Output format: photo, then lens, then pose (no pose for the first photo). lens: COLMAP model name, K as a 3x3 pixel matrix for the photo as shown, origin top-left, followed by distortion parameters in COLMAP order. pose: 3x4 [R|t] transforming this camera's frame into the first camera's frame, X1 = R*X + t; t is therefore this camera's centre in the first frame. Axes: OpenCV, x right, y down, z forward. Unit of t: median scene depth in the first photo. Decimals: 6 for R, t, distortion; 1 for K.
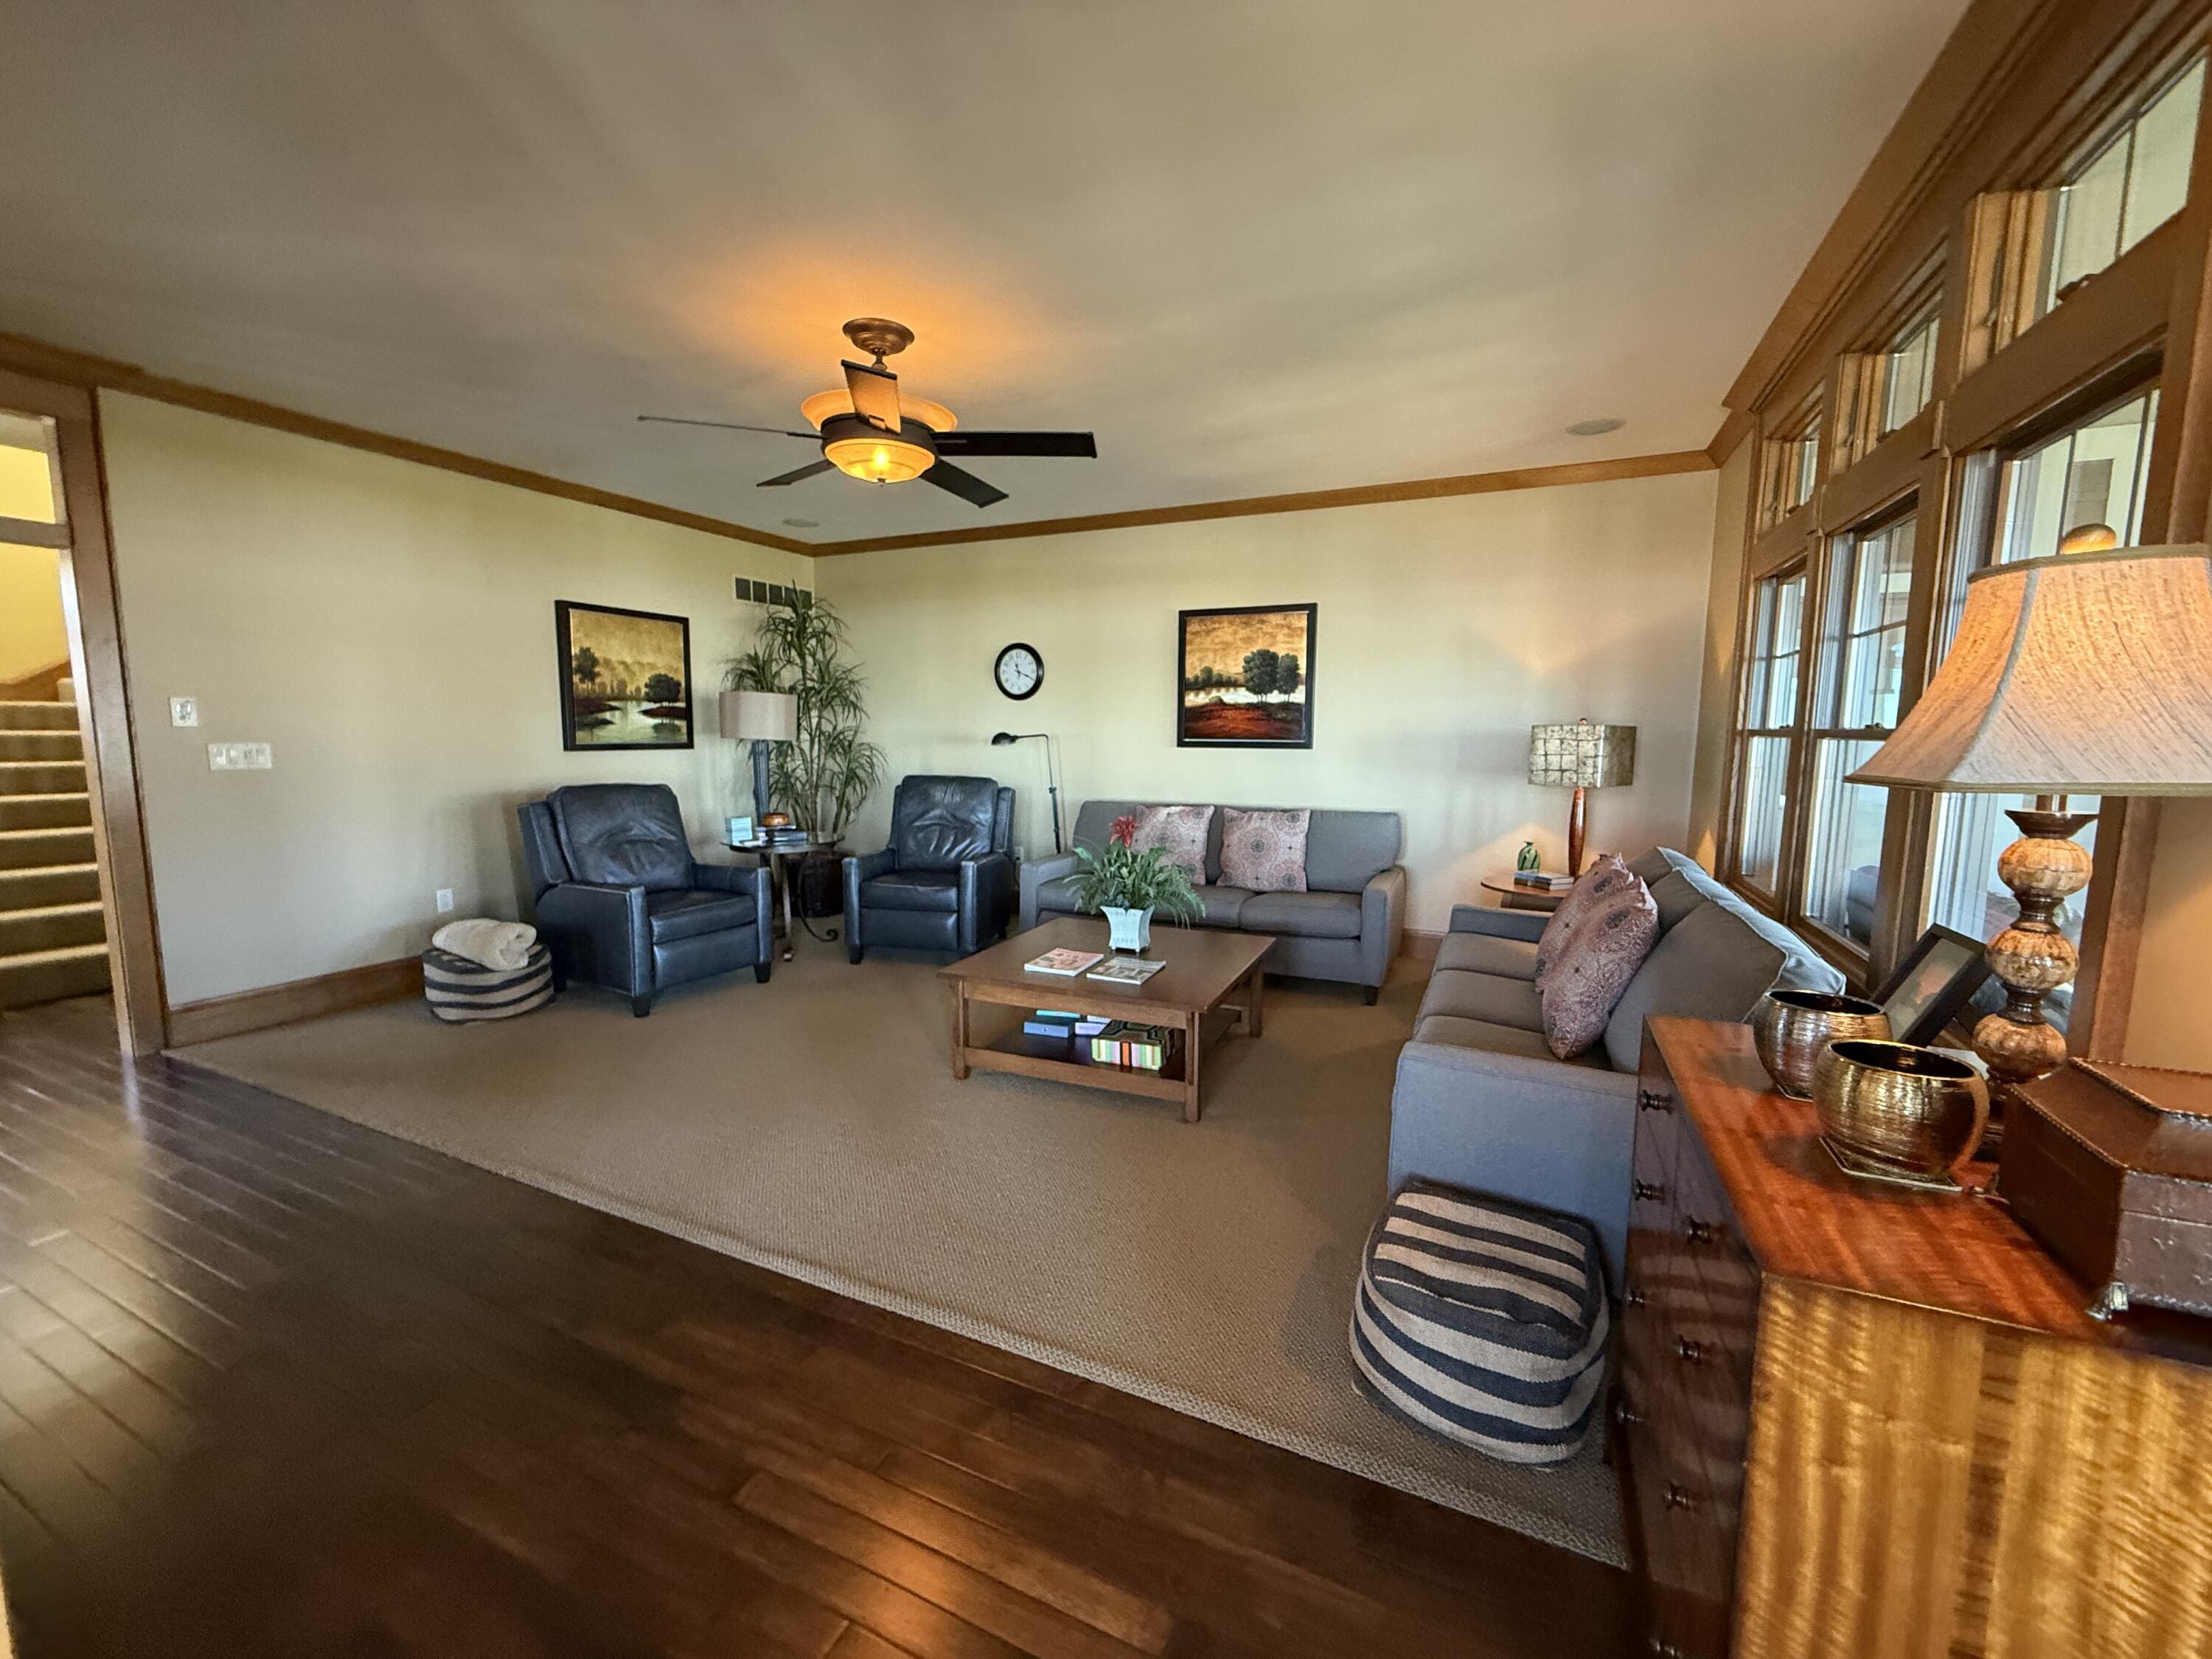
lens RADIAL K [[872.9, 0, 1099.9], [0, 872.9, 831.1], [0, 0, 1]] dist [-0.007797, -0.000174]
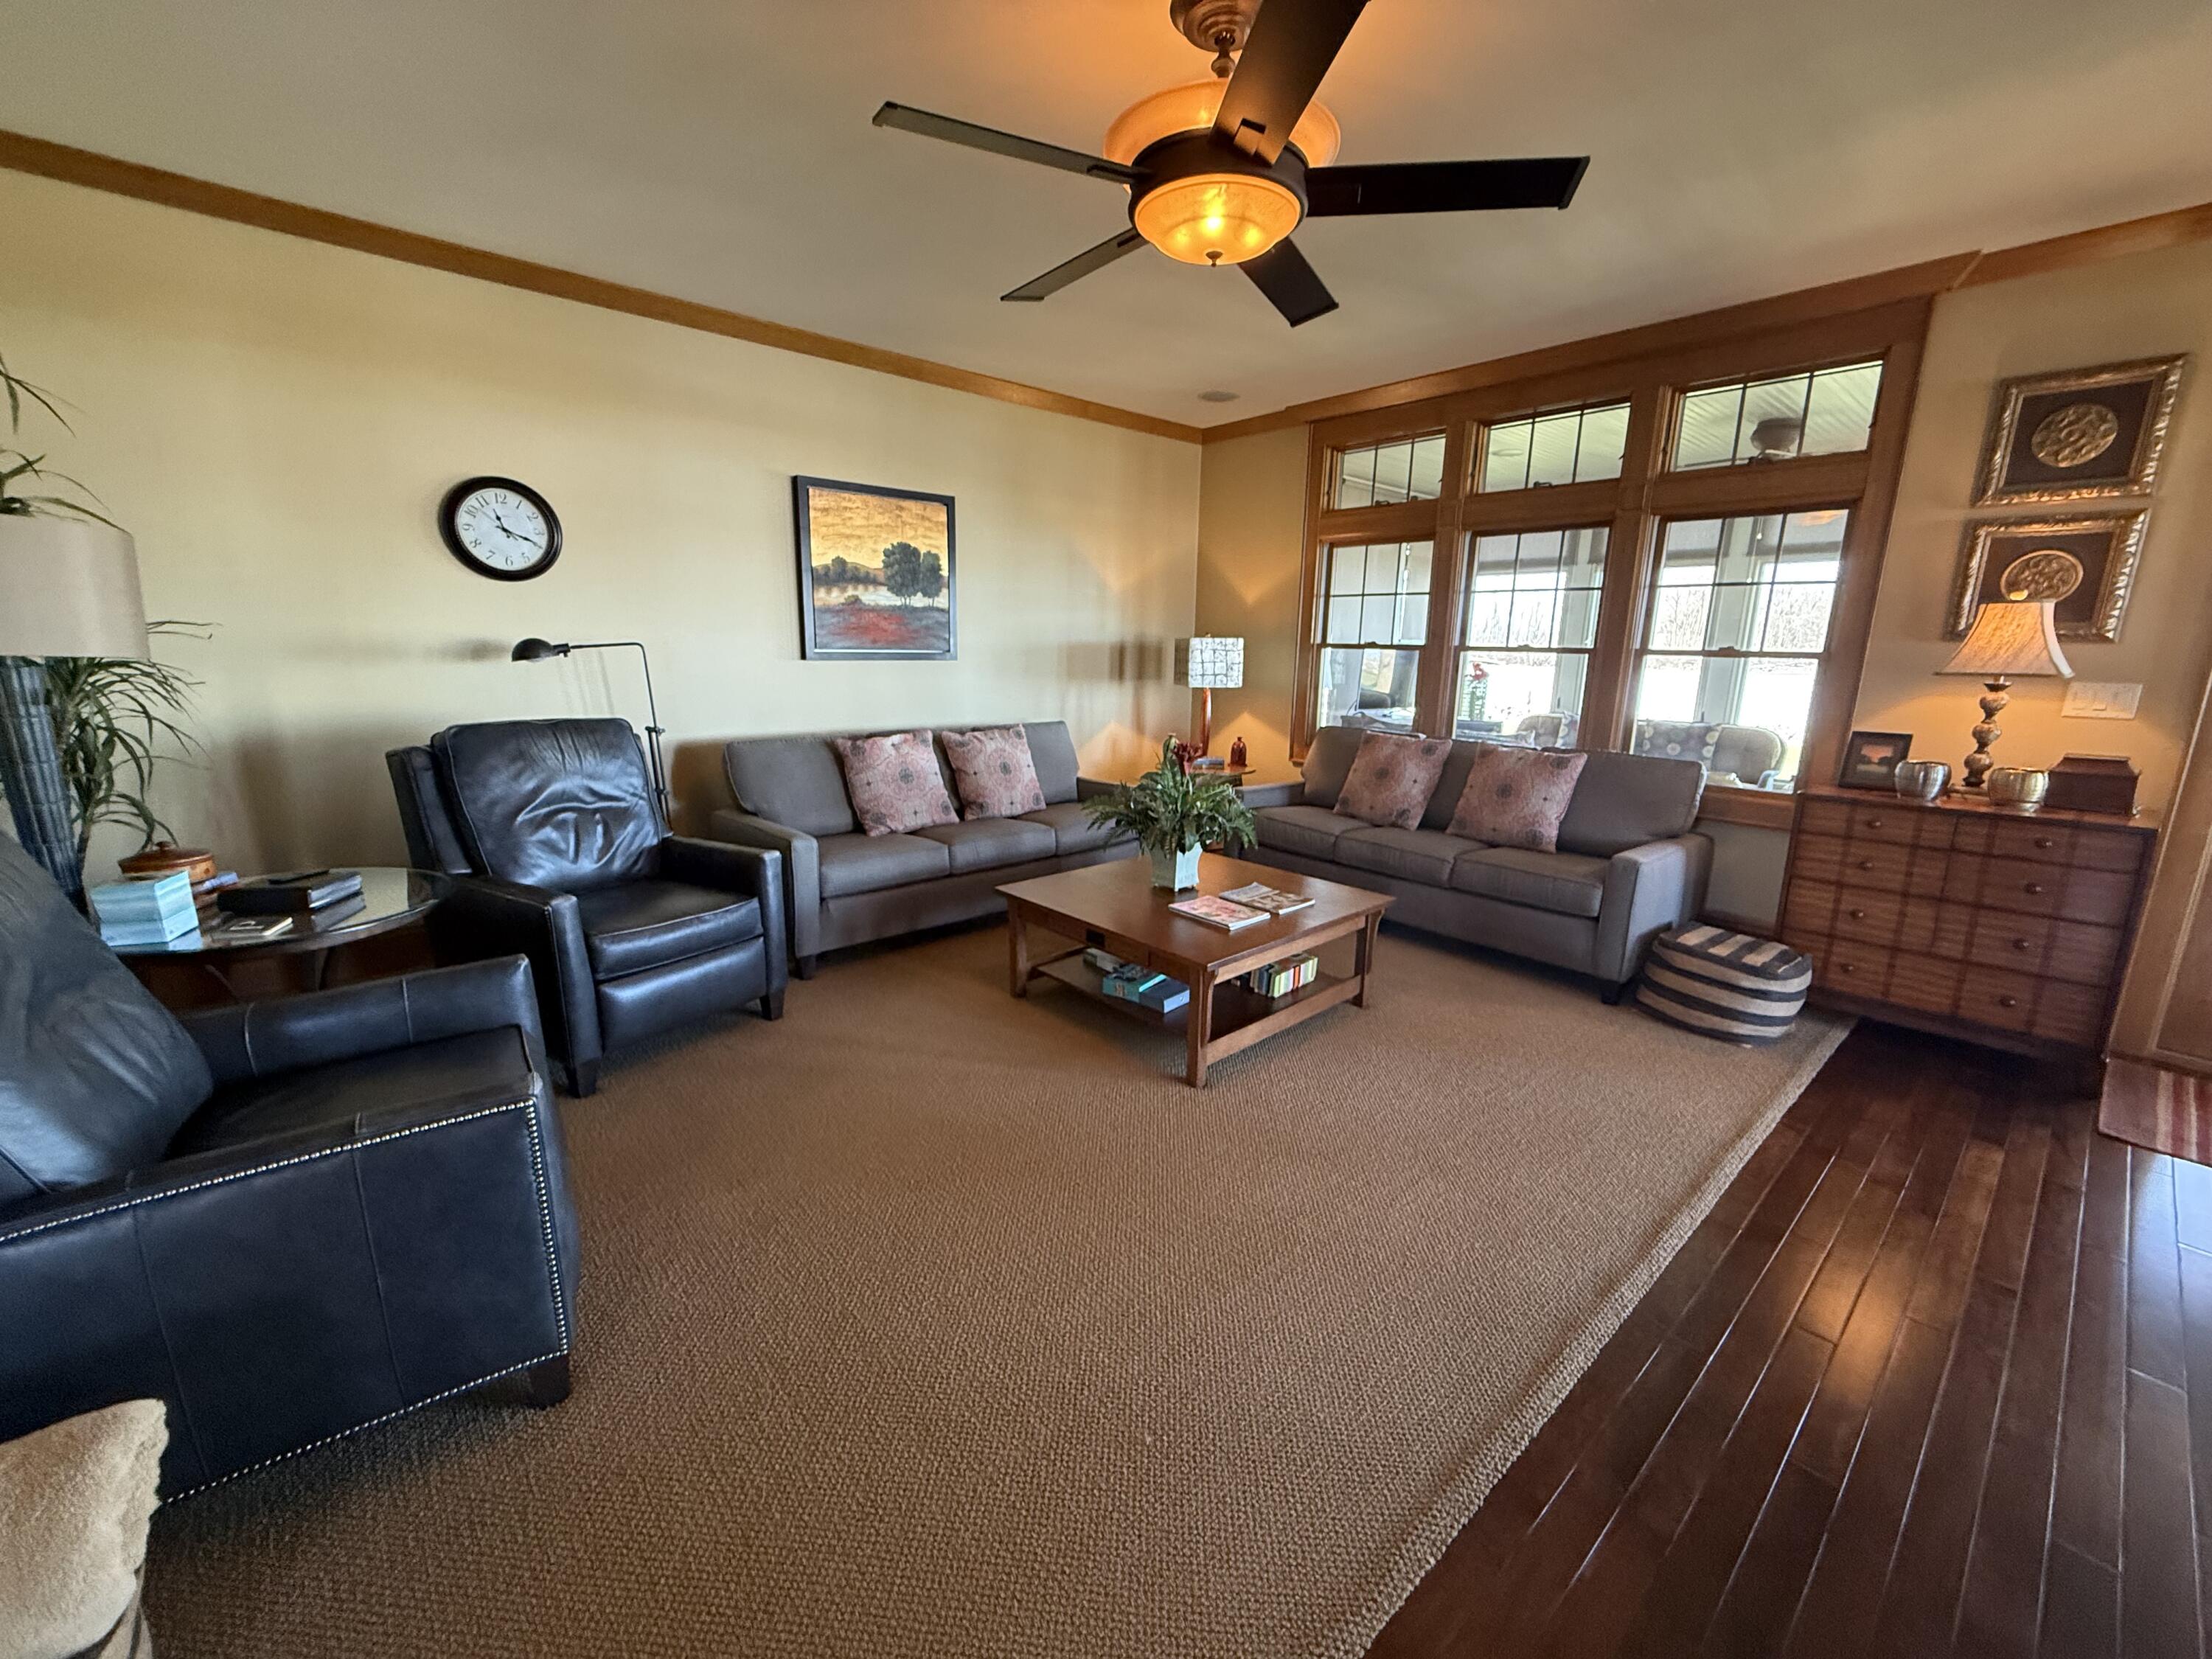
lens RADIAL K [[872.9, 0, 1103.6], [0, 872.9, 830.2], [0, 0, 1]] dist [-0.007797, -0.000174]
pose [[0.410774, -0.189759, 0.891772, -0.547691], [0.091161, 0.981748, 0.166914, -0.056534], [-0.907169, 0.012731, 0.420575, 0.469109]]
